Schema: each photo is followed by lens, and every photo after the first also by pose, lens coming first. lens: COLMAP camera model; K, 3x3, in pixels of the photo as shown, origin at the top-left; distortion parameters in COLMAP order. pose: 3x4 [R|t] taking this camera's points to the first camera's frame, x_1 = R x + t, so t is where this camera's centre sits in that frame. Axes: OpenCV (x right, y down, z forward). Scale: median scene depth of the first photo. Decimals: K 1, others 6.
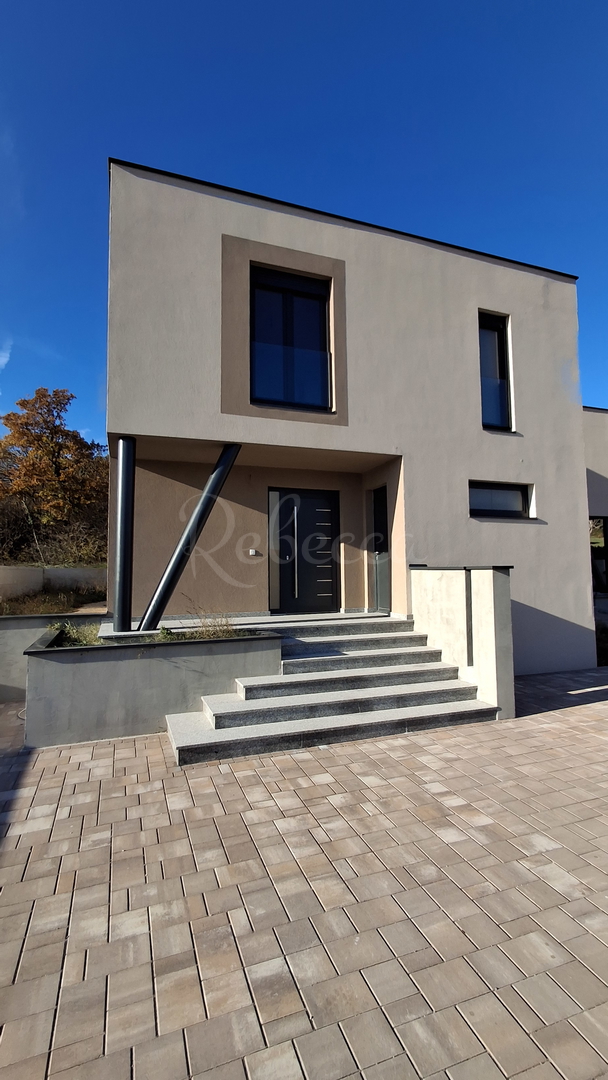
lens RADIAL K [[499.2, 0, 298.7], [0, 499.2, 534.1], [0, 0, 1]] dist [-0.002428, 0.009122]
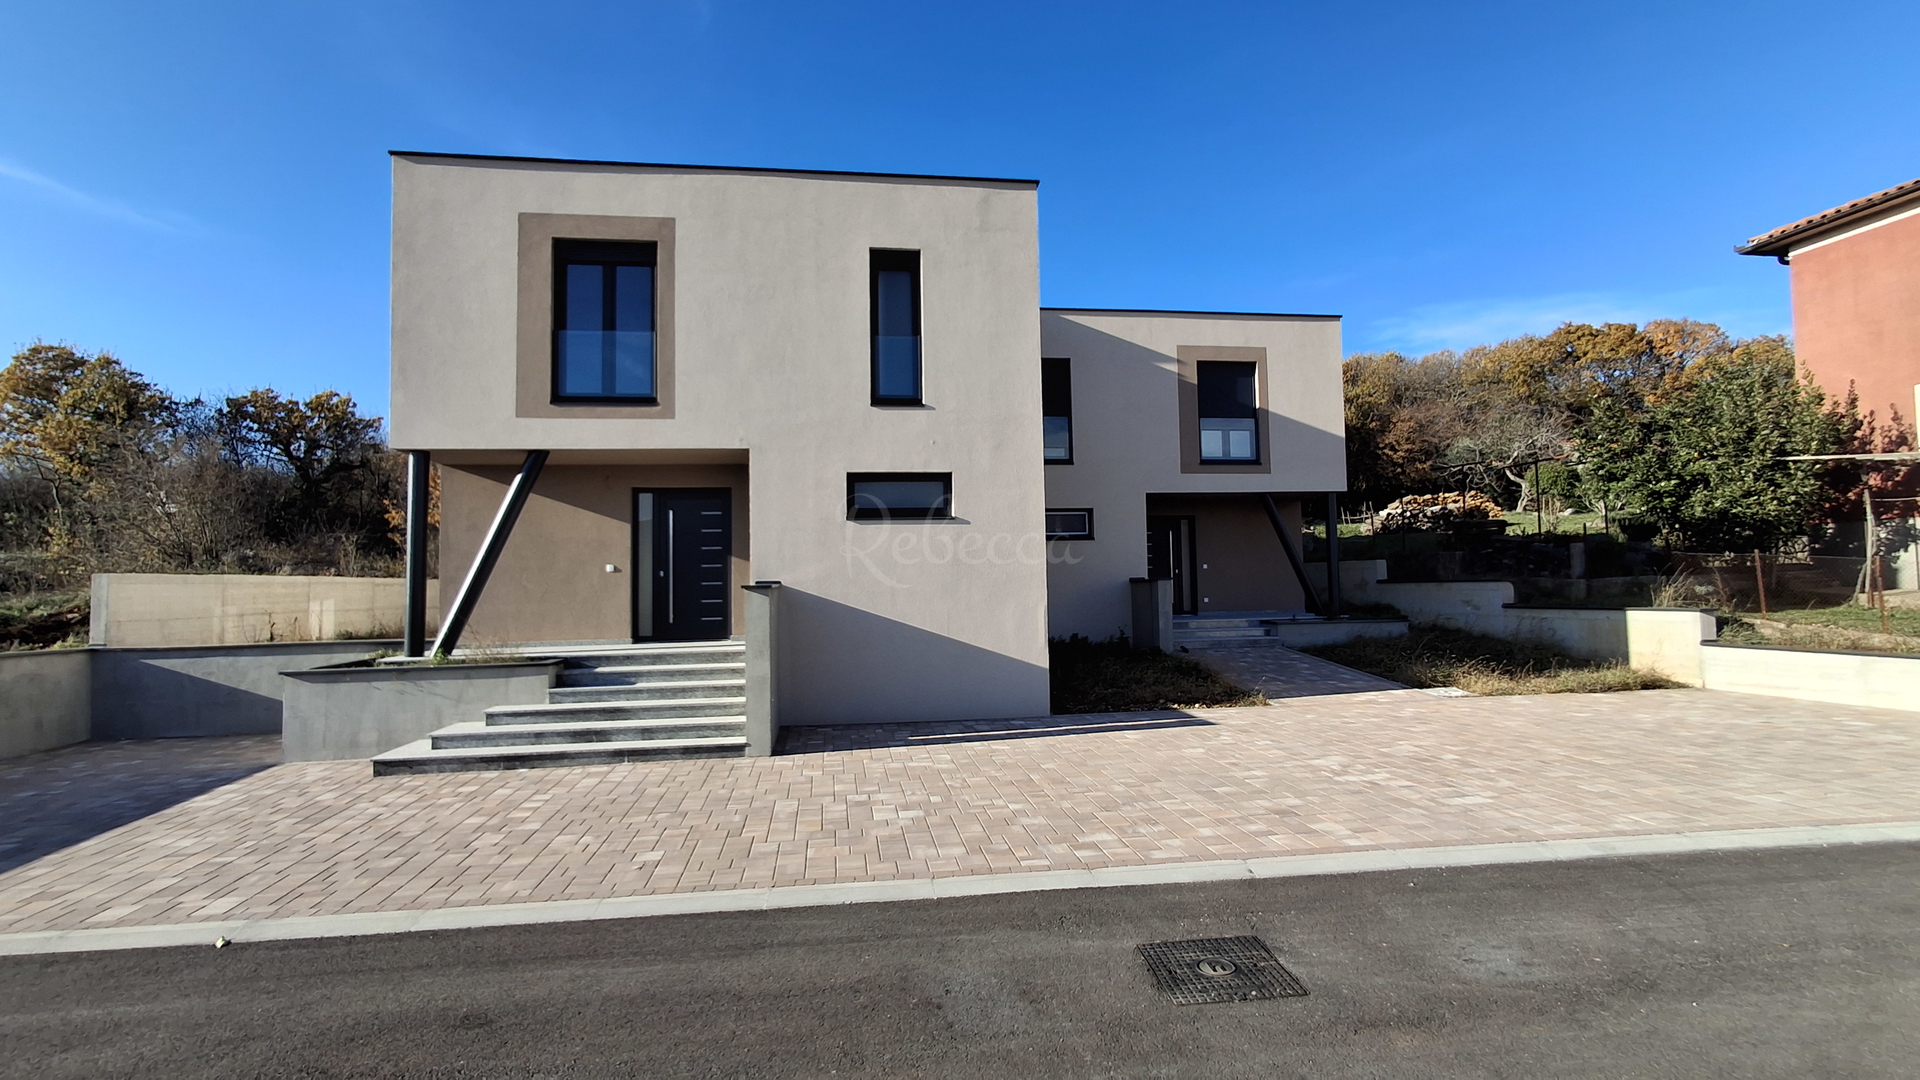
lens RADIAL K [[888.7, 0, 941.3], [0, 888.7, 530.5], [0, 0, 1]] dist [-0.000042, 0.000061]
pose [[0.976724, -0.023968, -0.213158, 0.903686], [0.028177, 0.999463, 0.016728, -0.042504], [0.212643, -0.022344, 0.976875, -0.394958]]
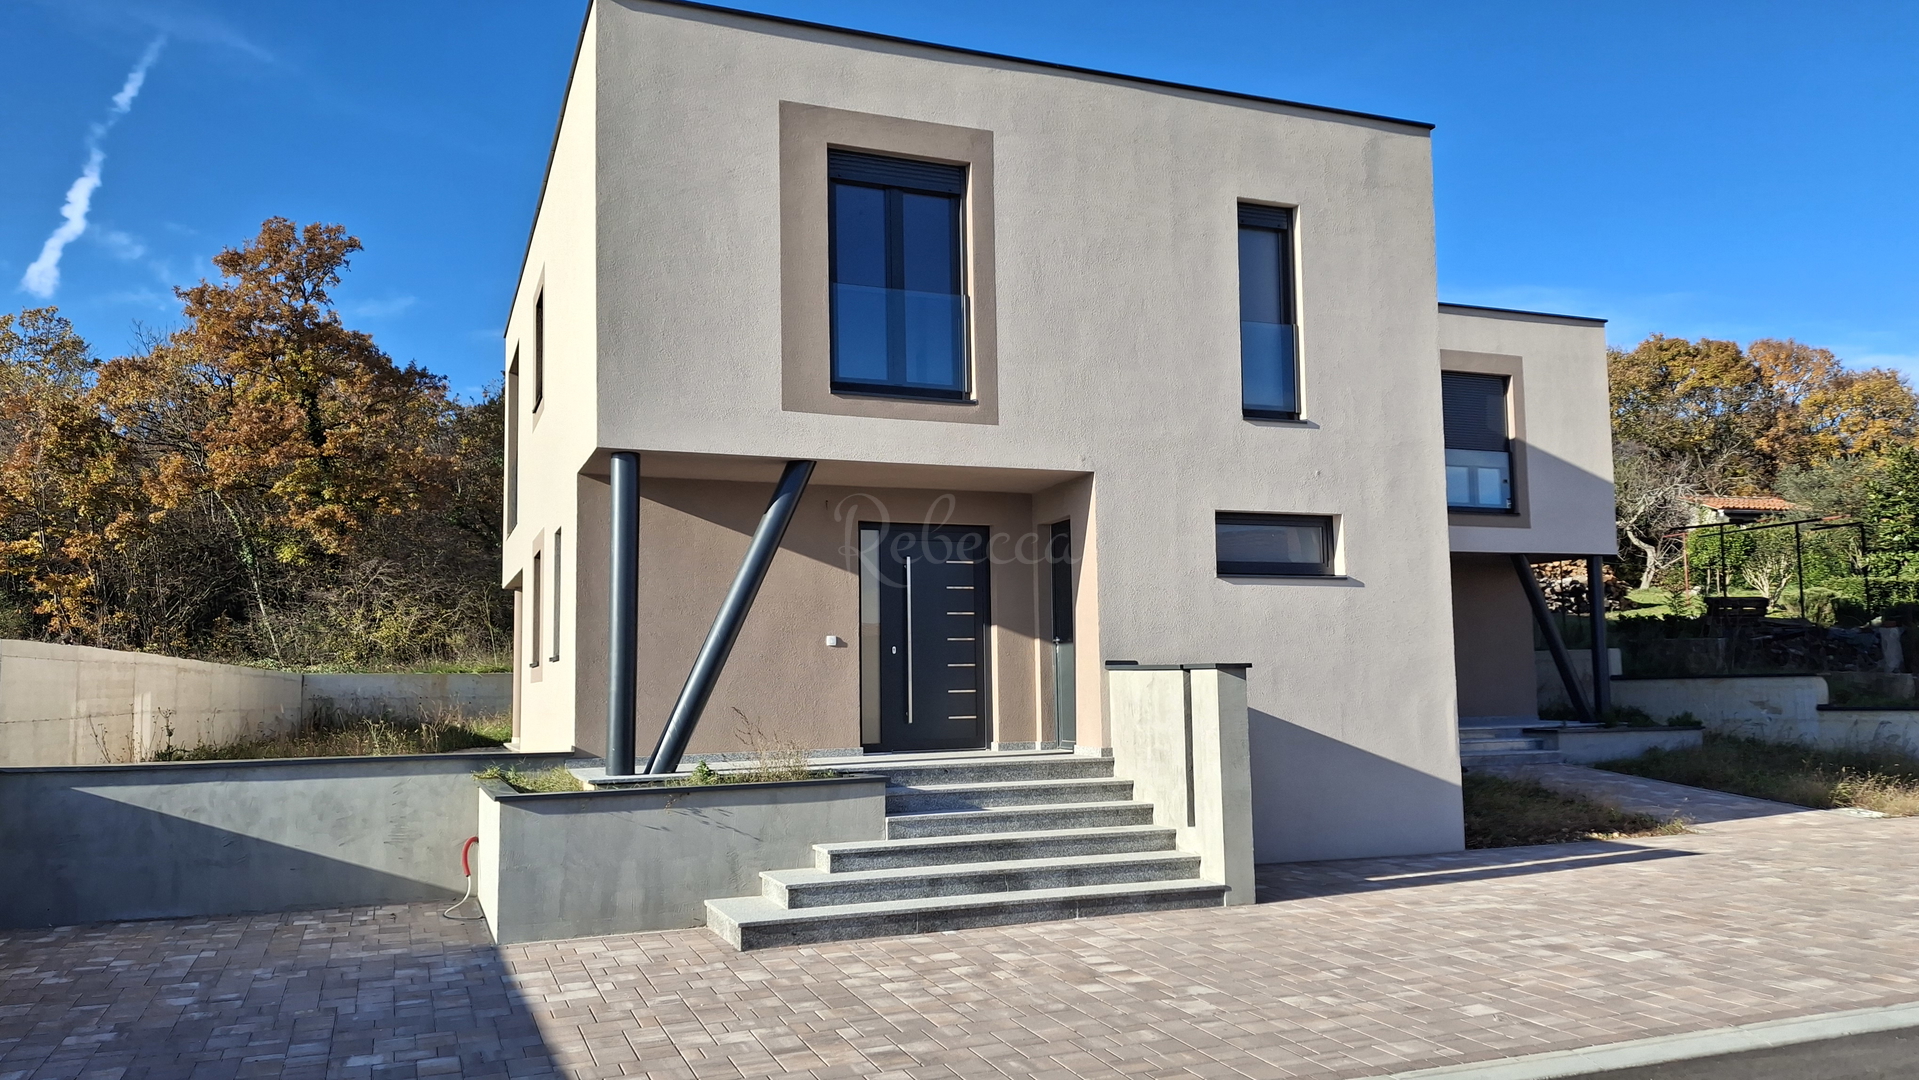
lens RADIAL K [[1401.3, 0, 964.8], [0, 1401.3, 549.2], [0, 0, 1]] dist [0.139534, -0.240484]
pose [[0.999553, -0.002430, 0.029782, 0.010799], [0.002928, 0.999856, -0.016690, -0.044913], [-0.029737, 0.016770, 0.999417, -0.670740]]
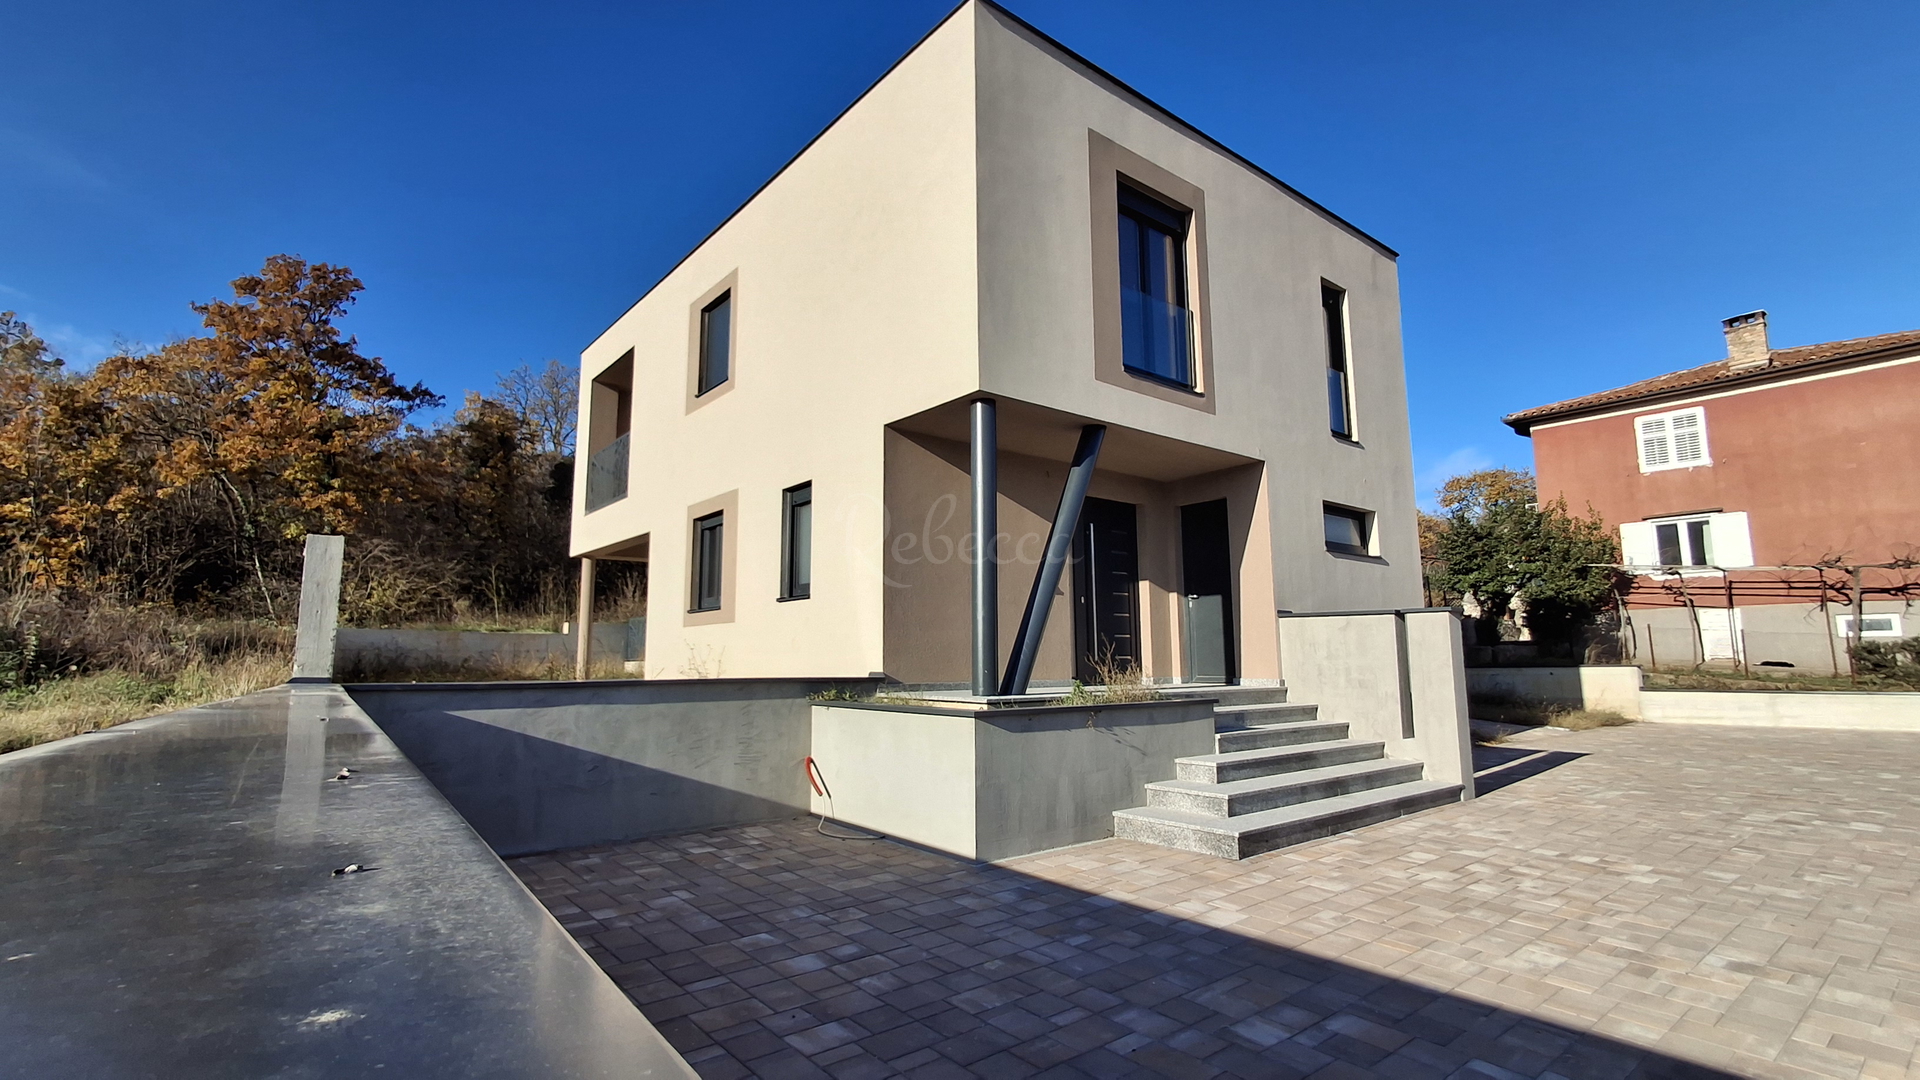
lens RADIAL K [[888.7, 0, 941.3], [0, 888.7, 530.5], [0, 0, 1]] dist [-0.000042, 0.000061]
pose [[0.945377, 0.054508, 0.321389, -0.720421], [-0.030946, 0.996475, -0.077976, 0.065848], [-0.324506, 0.063771, 0.943731, -0.076027]]
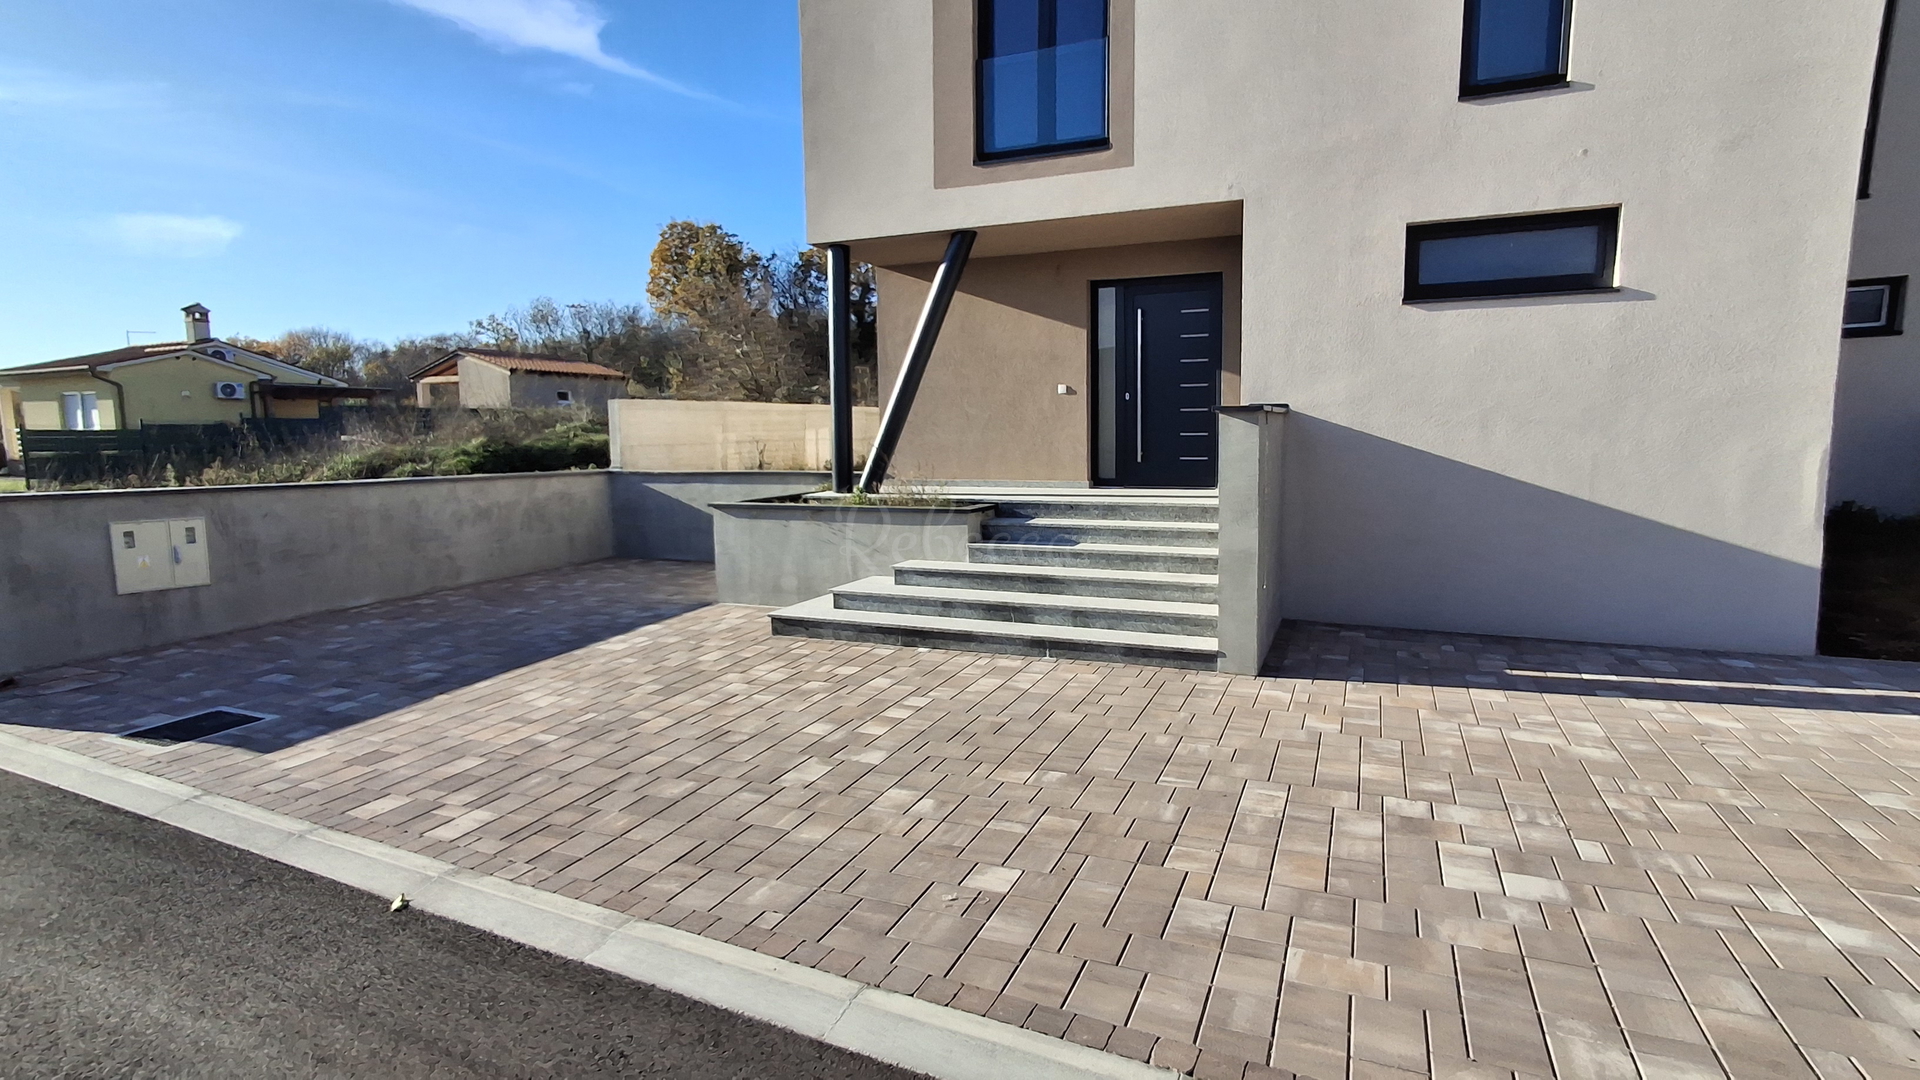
lens RADIAL K [[922.8, 0, 969.6], [0, 922.8, 511.0], [0, 0, 1]] dist [-0.001774, 0.020268]
pose [[0.729602, 0.060757, -0.681168, 0.751528], [0.056889, 0.987201, 0.148987, 0.009150], [0.681502, -0.147452, 0.716807, 0.051152]]
